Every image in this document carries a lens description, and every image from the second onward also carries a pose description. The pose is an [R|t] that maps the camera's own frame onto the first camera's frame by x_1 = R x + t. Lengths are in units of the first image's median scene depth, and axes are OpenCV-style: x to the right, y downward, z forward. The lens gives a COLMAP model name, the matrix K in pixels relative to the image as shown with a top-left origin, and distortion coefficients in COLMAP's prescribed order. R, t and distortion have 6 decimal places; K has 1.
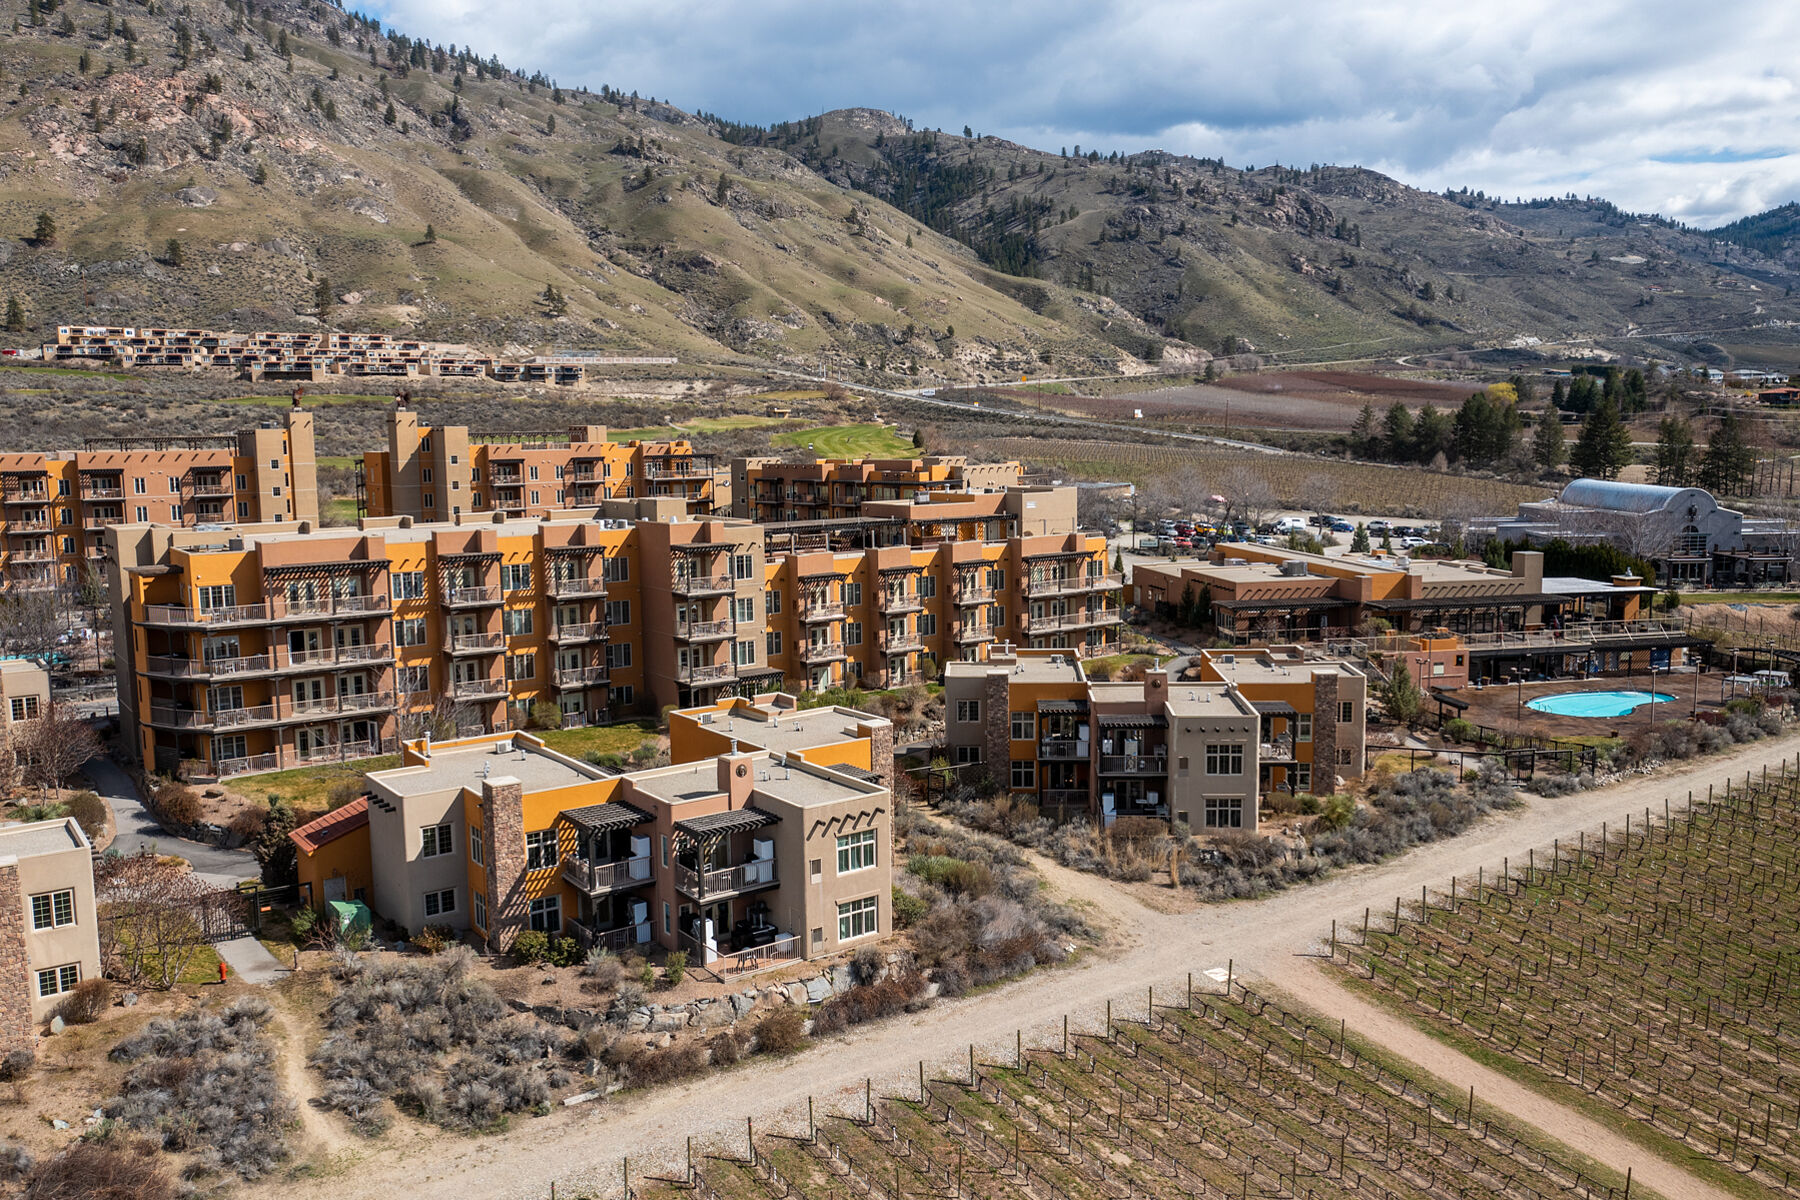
lens RADIAL K [[1408.9, 0, 891.7], [0, 1408.9, 597.8], [0, 0, 1]] dist [-0.006711, 0.001484]
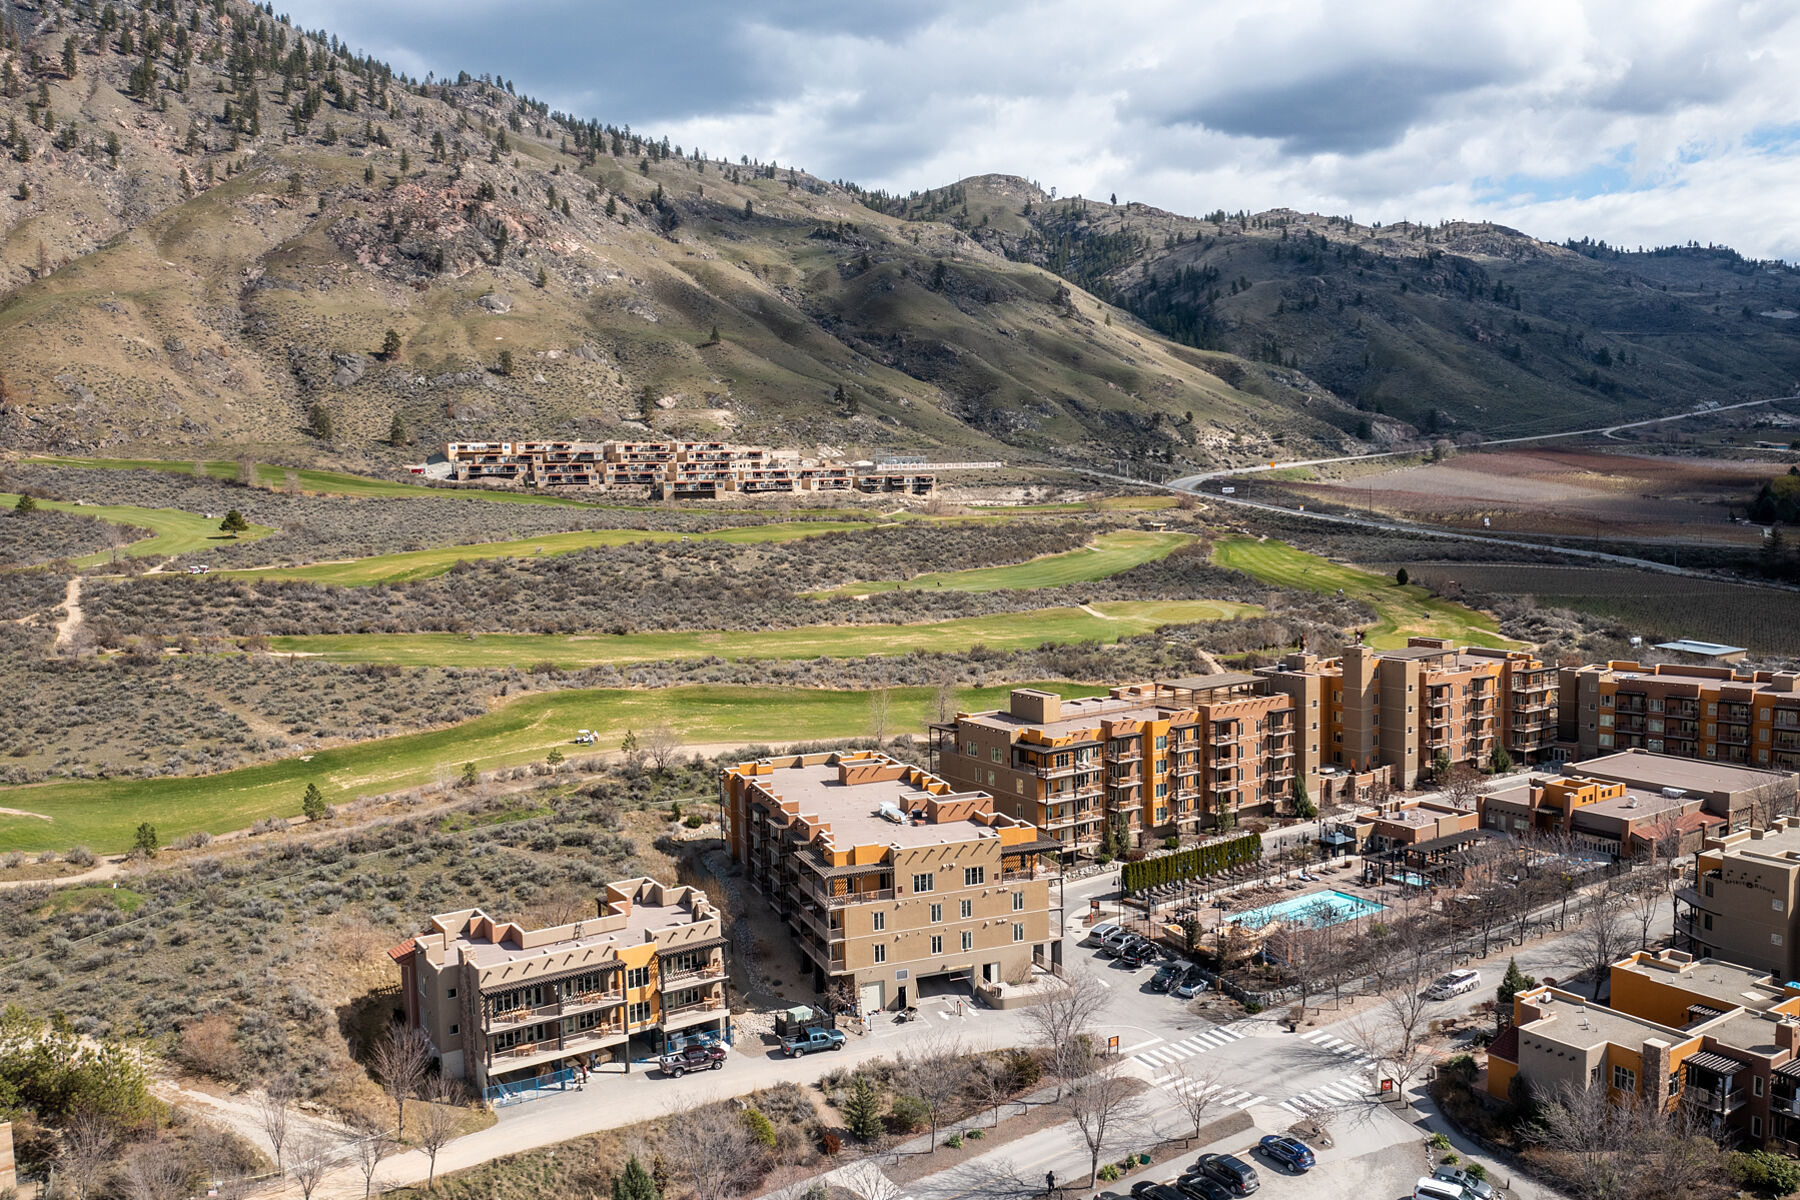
lens RADIAL K [[1411.0, 0, 892.4], [0, 1411.0, 600.0], [0, 0, 1]] dist [-0.012762, 0.007808]
pose [[0.998911, -0.004592, -0.046422, -0.133575], [0.003273, 0.999590, -0.028445, -0.027034], [0.046534, 0.028262, 0.998517, -0.040905]]
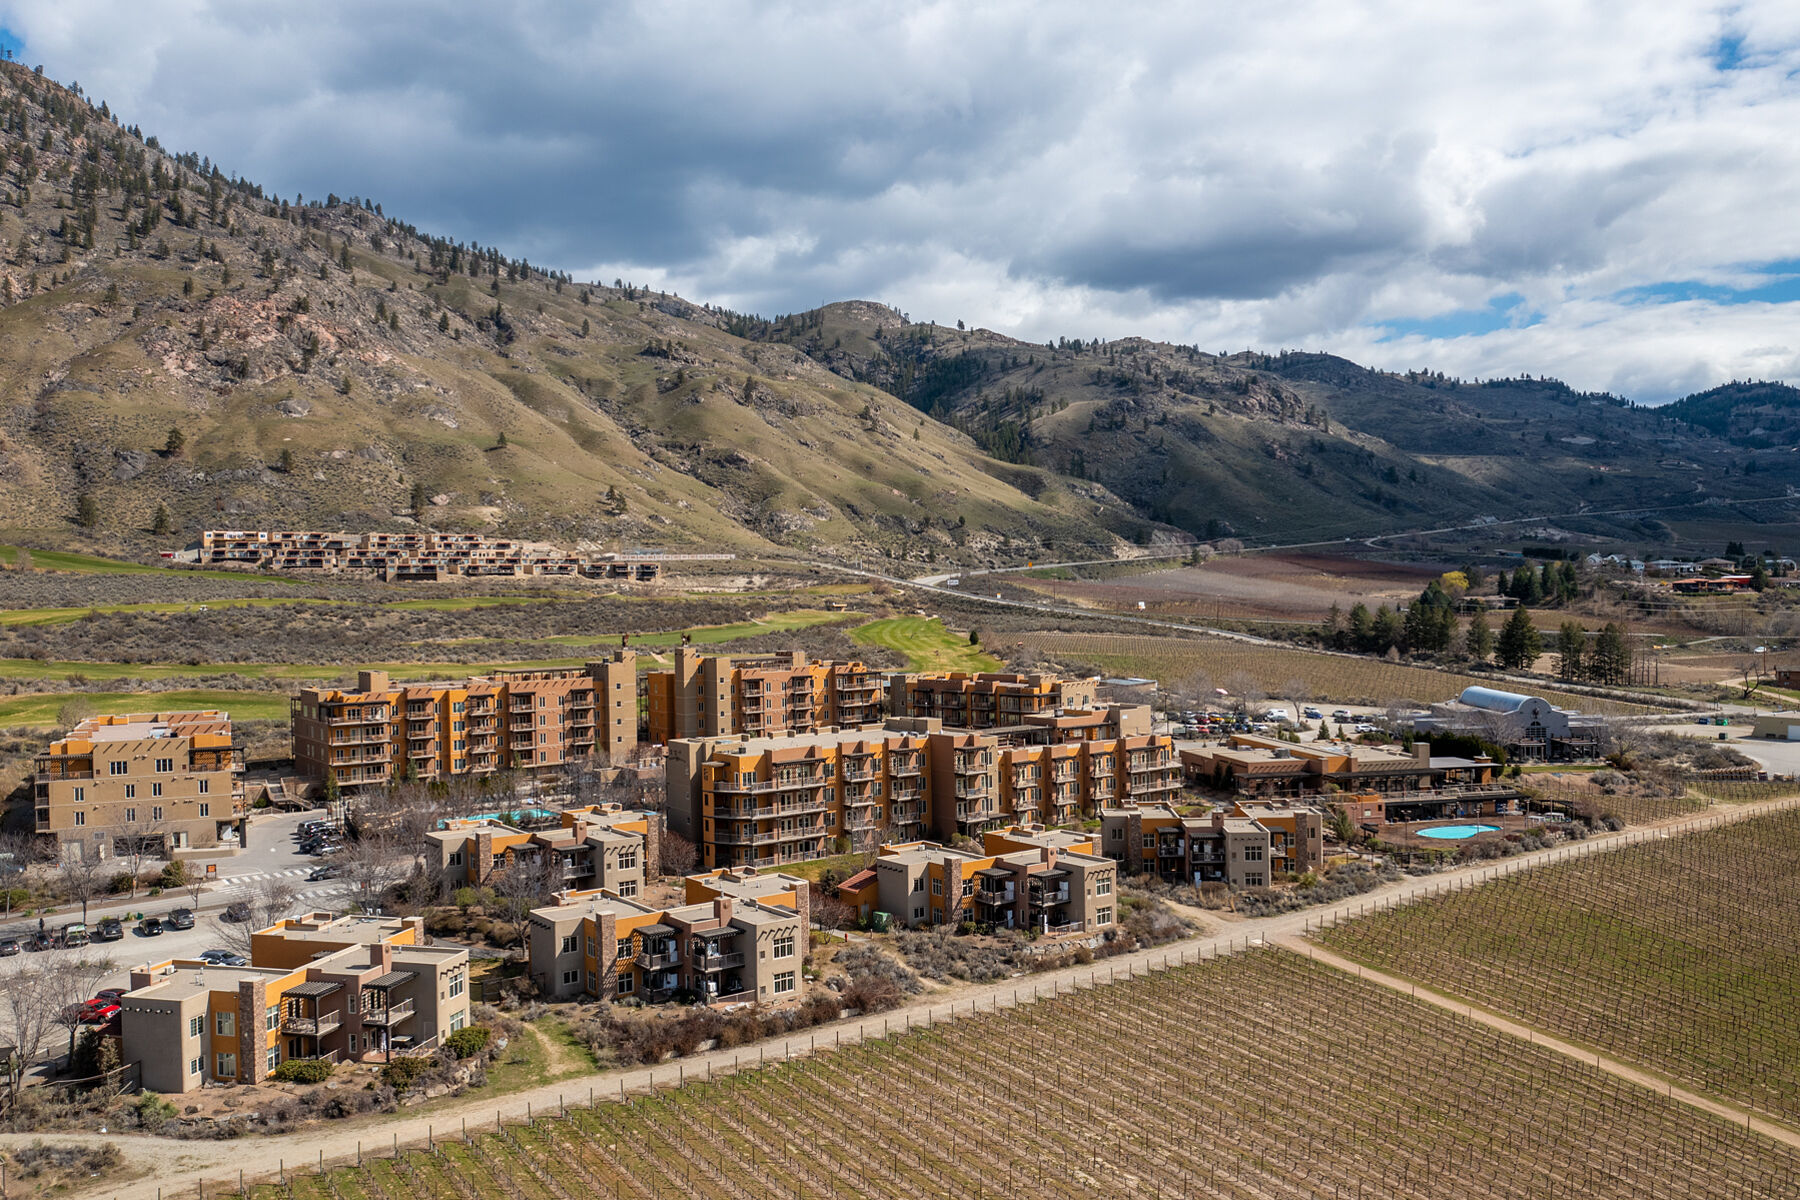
lens RADIAL K [[1411.0, 0, 892.4], [0, 1411.0, 600.0], [0, 0, 1]] dist [-0.012762, 0.007808]
pose [[0.999909, -0.003764, 0.012961, -0.028571], [0.005211, 0.993529, -0.113461, -0.002128], [-0.012450, 0.113518, 0.993458, -0.097843]]
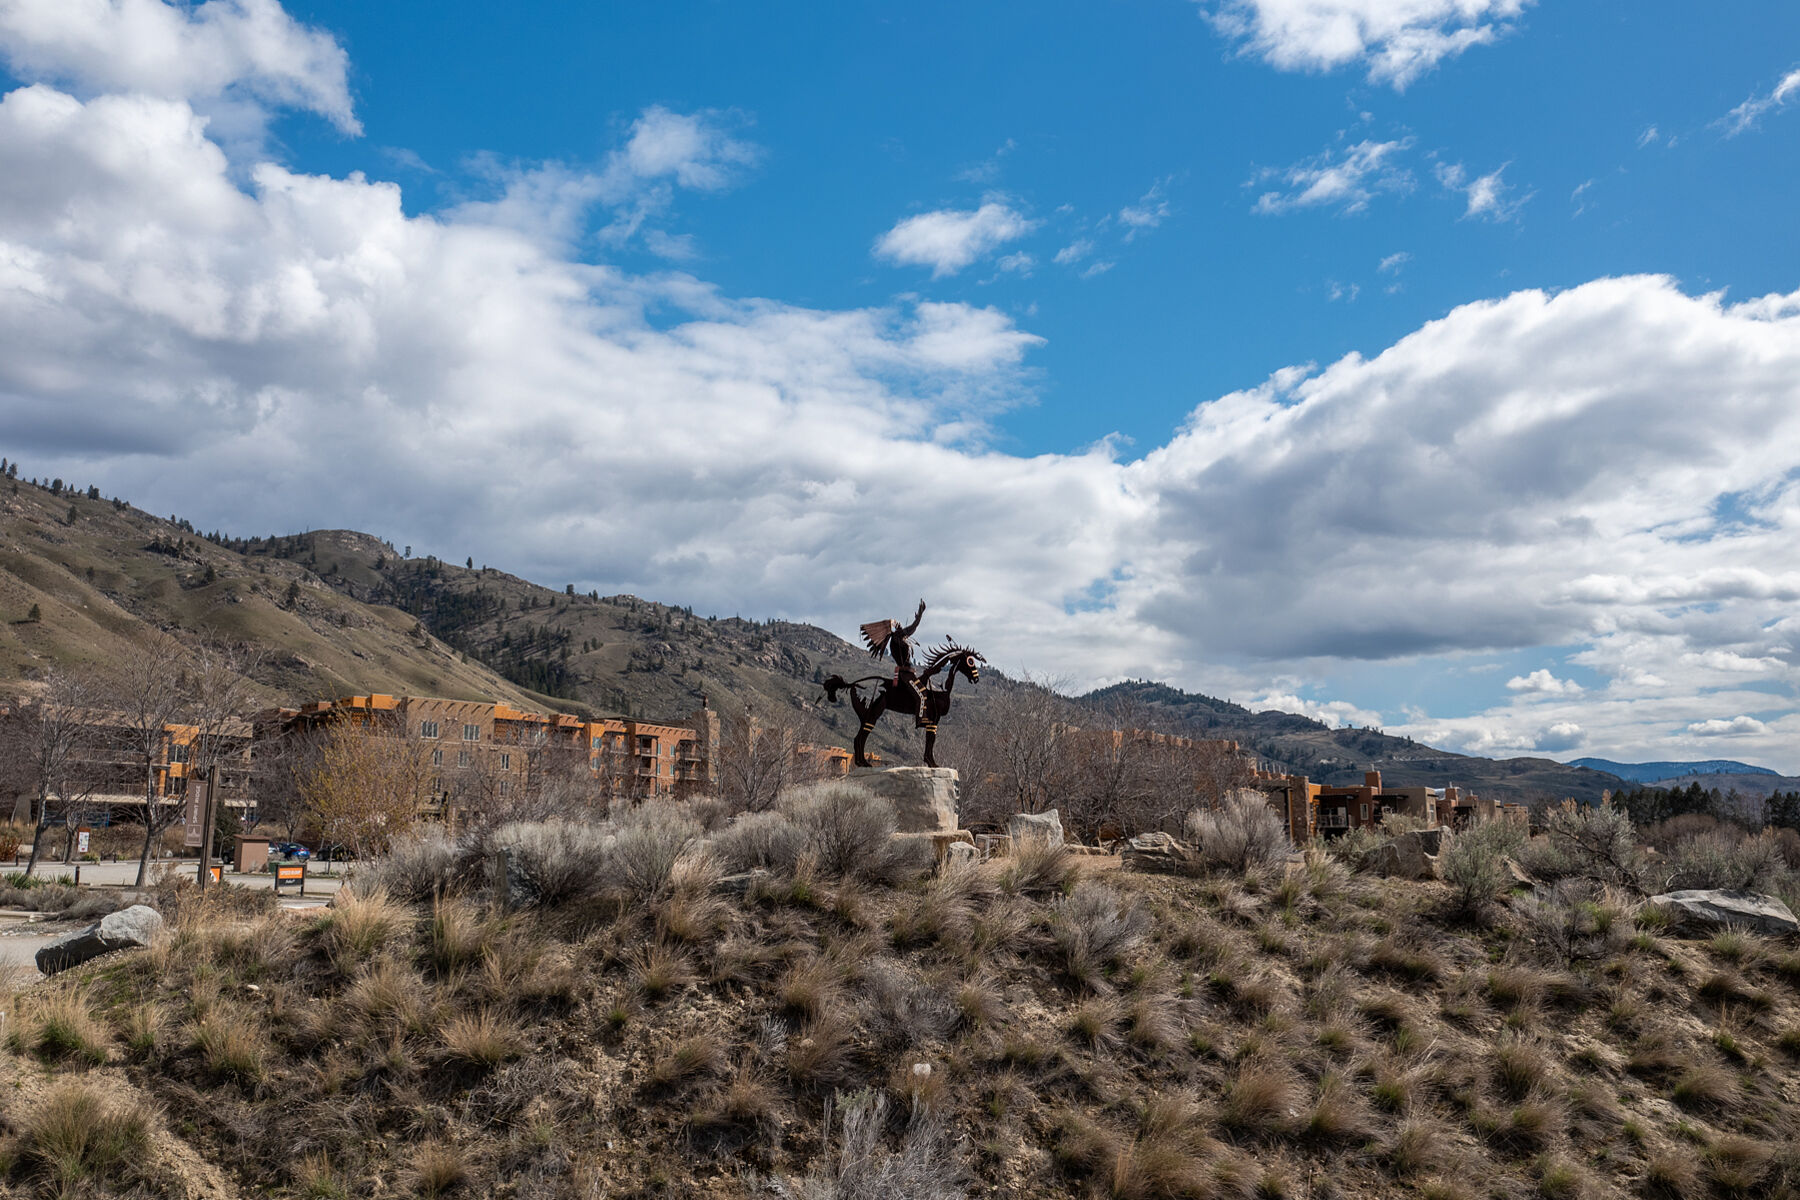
lens RADIAL K [[1427.2, 0, 872.9], [0, 1427.2, 603.5], [0, 0, 1]] dist [-0.004190, -0.001304]
pose [[0.921260, 0.082249, 0.380152, -0.155315], [0.035309, 0.955665, -0.292332, 0.037153], [-0.387342, 0.282737, 0.877511, -0.073737]]
